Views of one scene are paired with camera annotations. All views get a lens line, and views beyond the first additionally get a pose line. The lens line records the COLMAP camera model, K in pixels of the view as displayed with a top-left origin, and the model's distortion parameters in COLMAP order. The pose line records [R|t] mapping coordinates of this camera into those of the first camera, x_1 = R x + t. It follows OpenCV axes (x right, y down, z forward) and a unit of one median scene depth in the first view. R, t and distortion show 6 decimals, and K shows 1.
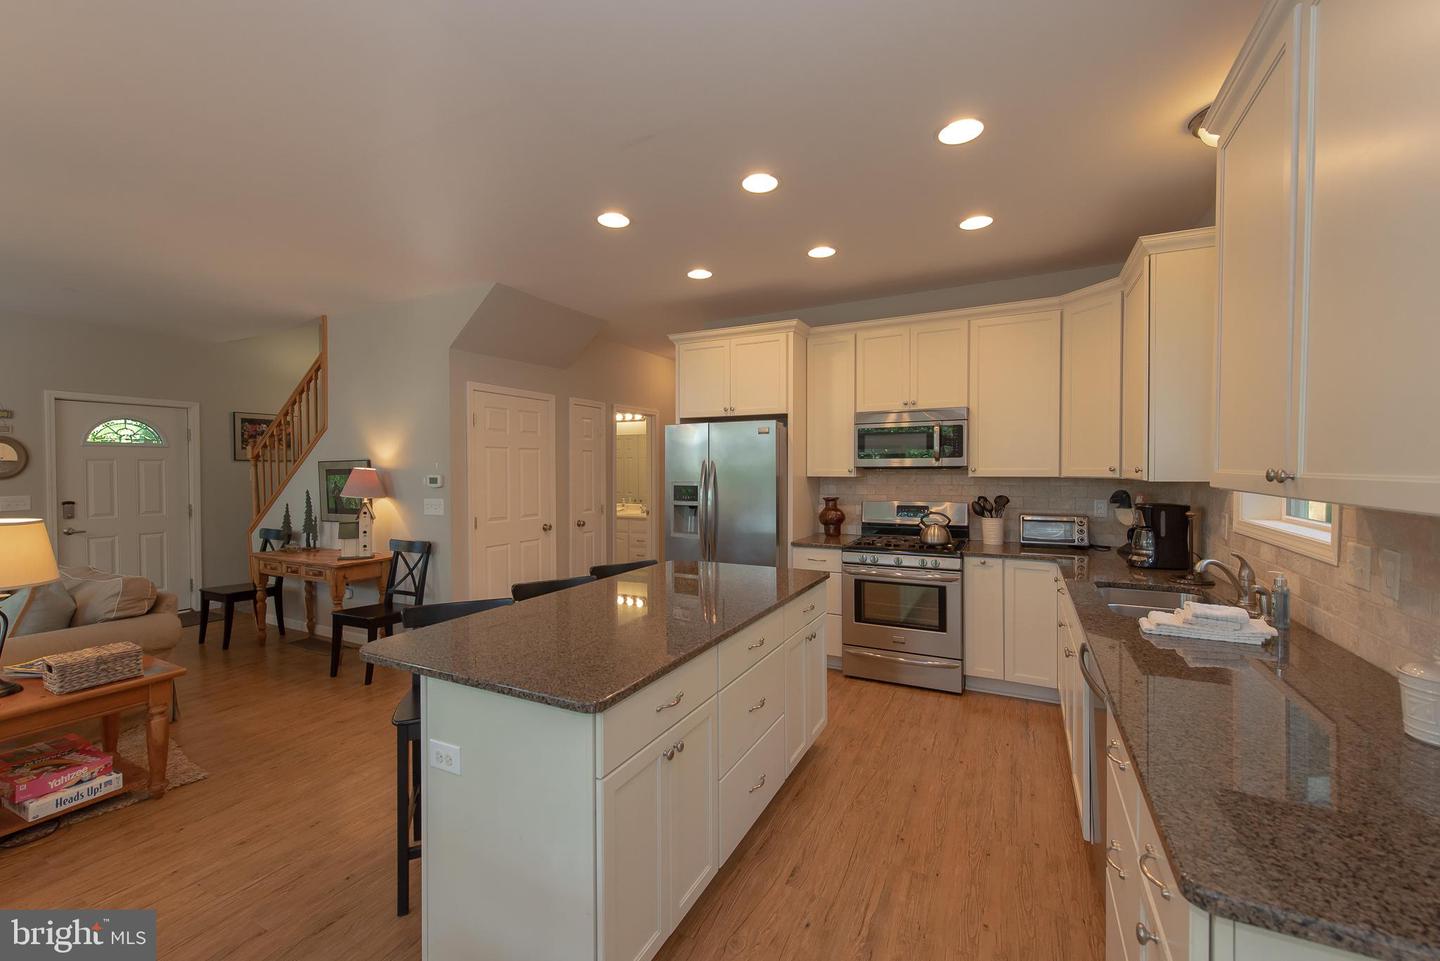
lens RADIAL K [[590.3, 0, 720.0], [0, 590.3, 480.5], [0, 0, 1]] dist [-0.000448, -0.000244]
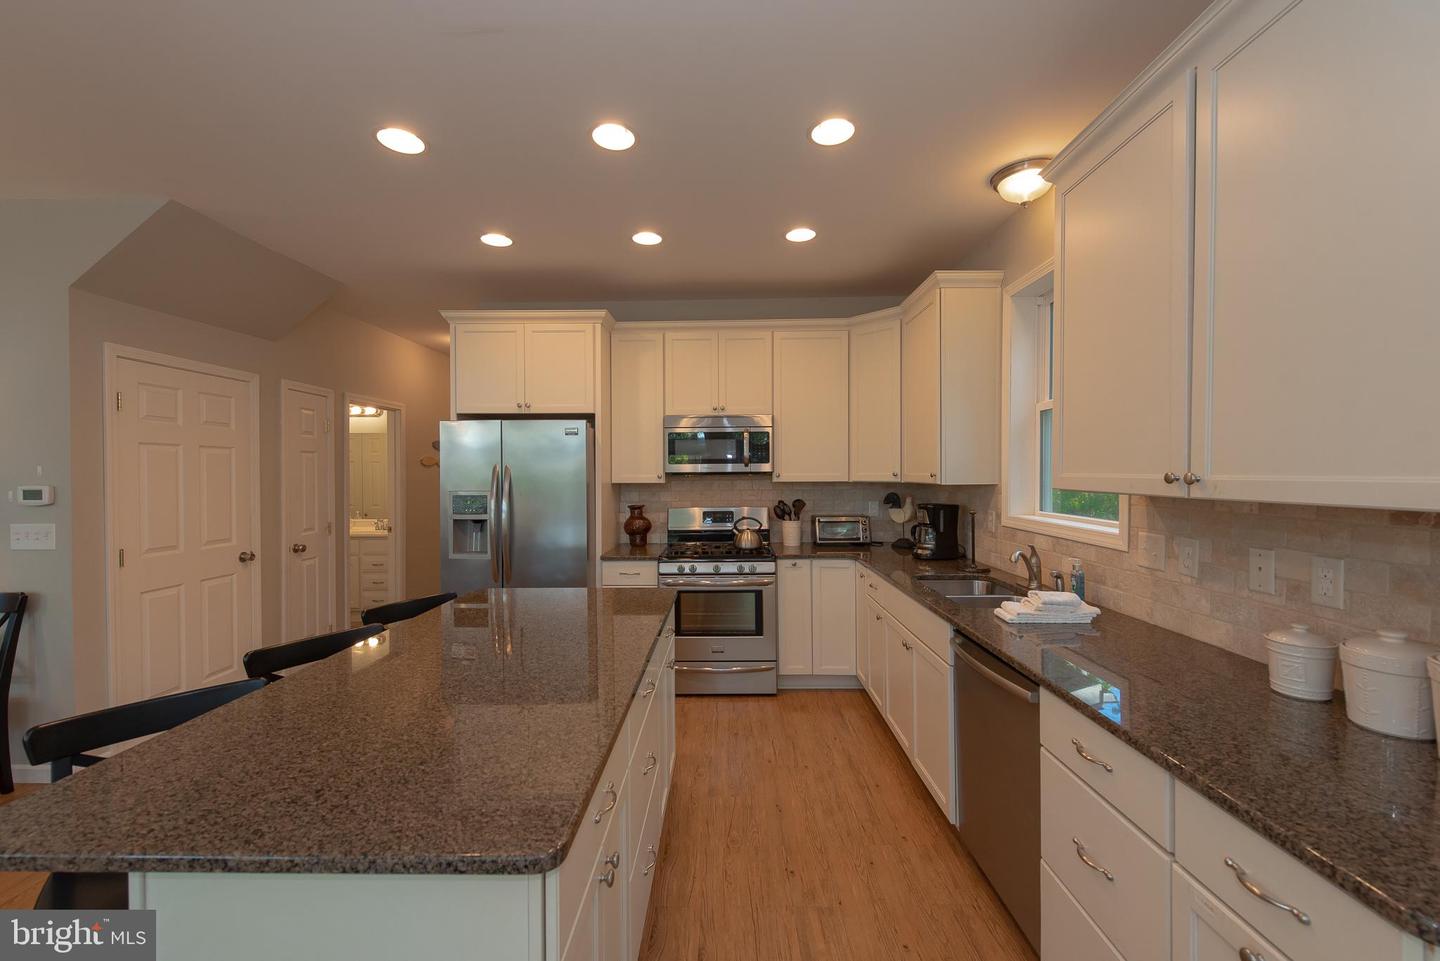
lens RADIAL K [[576.8, 0, 720.0], [0, 576.8, 480.5], [0, 0, 1]] dist [0.002379, -0.000547]
pose [[0.894287, -0.006579, 0.447446, -0.114013], [0.011462, 0.999901, -0.008208, -0.001711], [-0.447348, 0.012469, 0.894273, 0.133395]]
